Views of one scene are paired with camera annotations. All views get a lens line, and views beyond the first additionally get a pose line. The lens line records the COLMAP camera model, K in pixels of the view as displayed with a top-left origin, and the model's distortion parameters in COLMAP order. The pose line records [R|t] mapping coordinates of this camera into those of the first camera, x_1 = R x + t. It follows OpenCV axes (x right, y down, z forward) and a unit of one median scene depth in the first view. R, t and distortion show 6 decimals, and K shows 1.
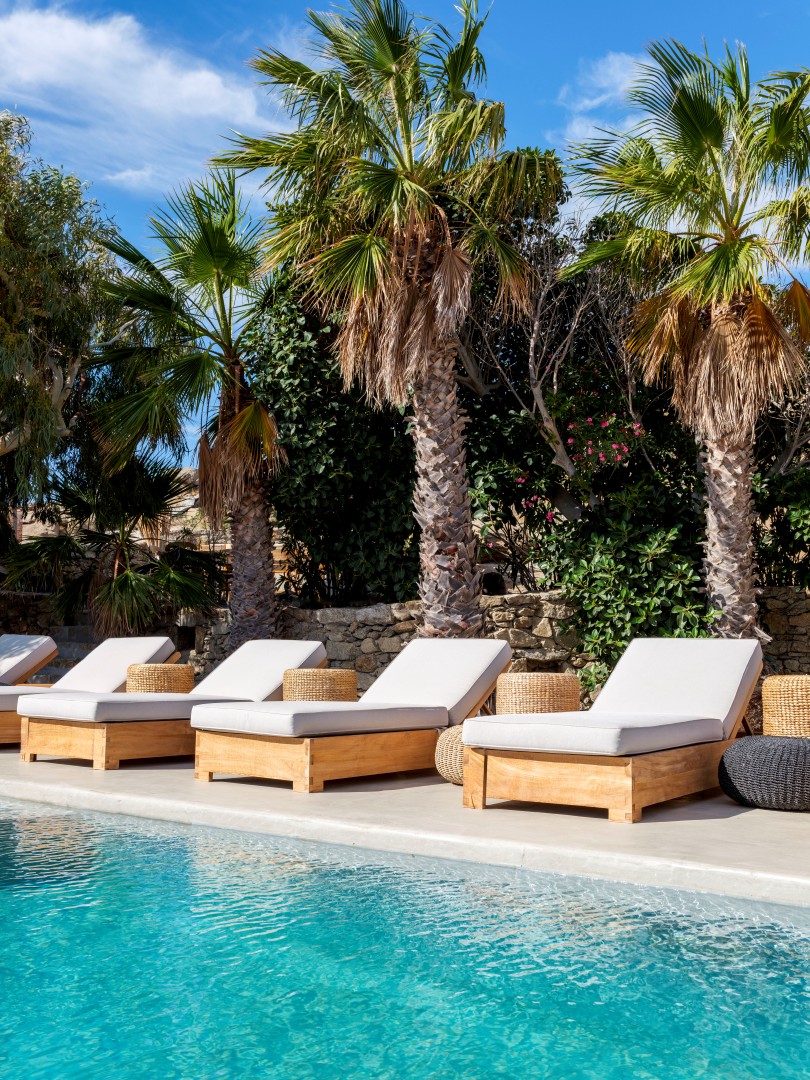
lens RADIAL K [[1138.9, 0, 405.5], [0, 1138.9, 541.9], [0, 0, 1]] dist [-0.096612, 0.000000]
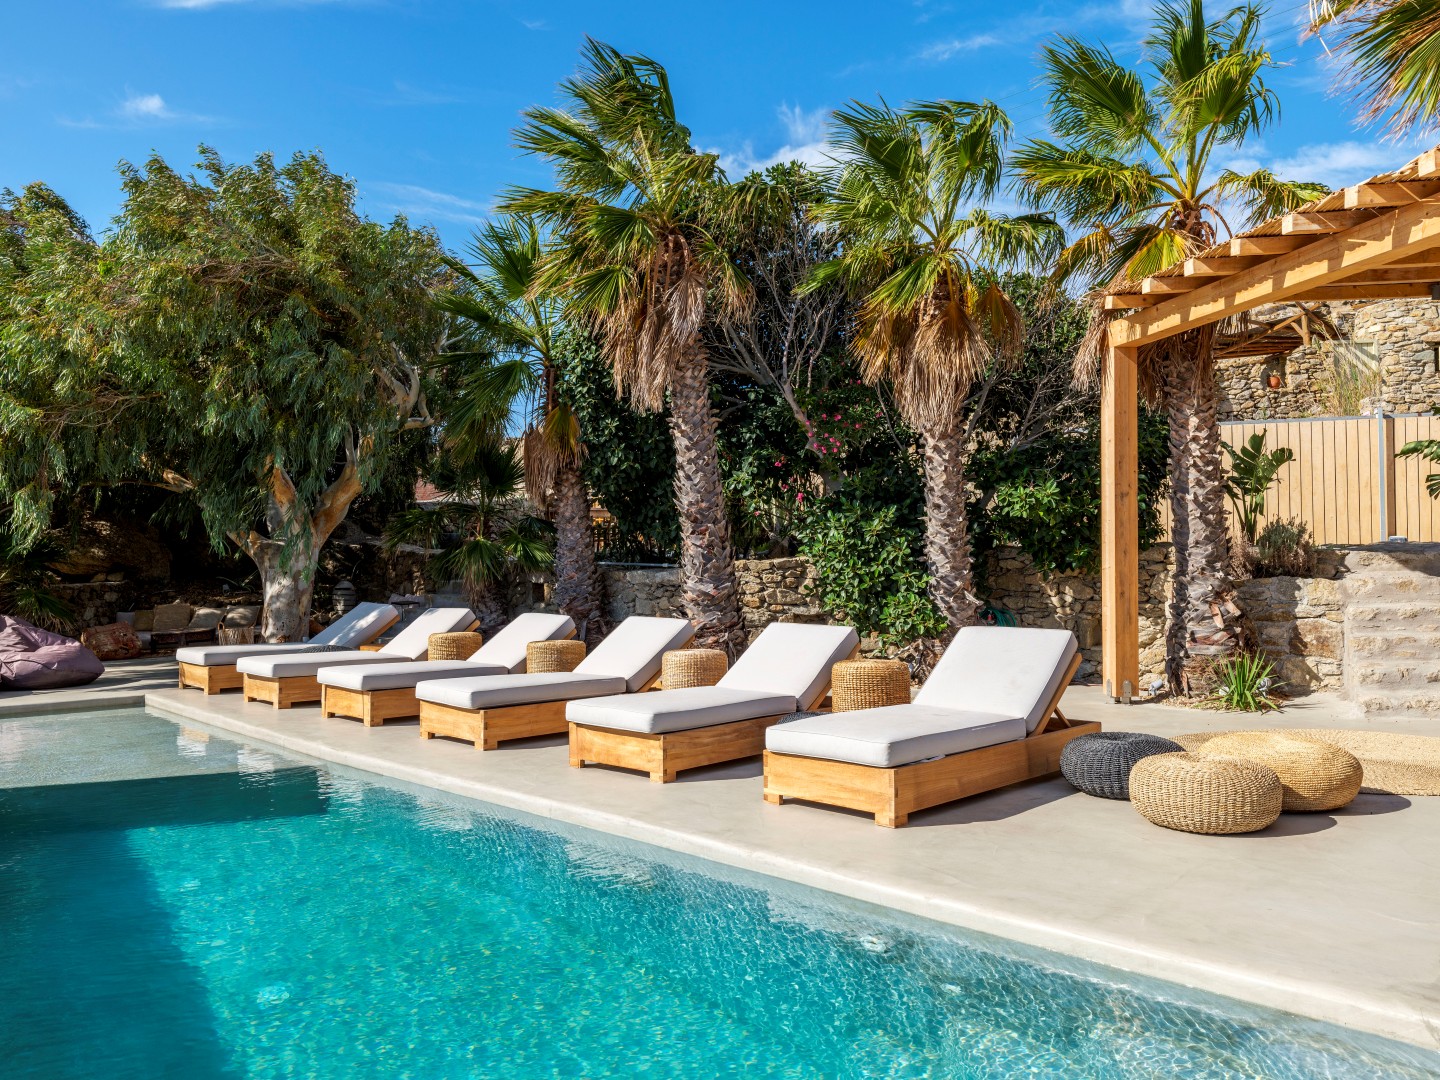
lens RADIAL K [[1087.2, 0, 720.2], [0, 1087.2, 538.8], [0, 0, 1]] dist [0.005564, -0.000065]
pose [[0.988003, -0.020486, -0.153069, 0.231450], [0.032375, 0.996614, 0.075584, -0.069659], [0.151002, -0.079633, 0.985321, -0.129010]]
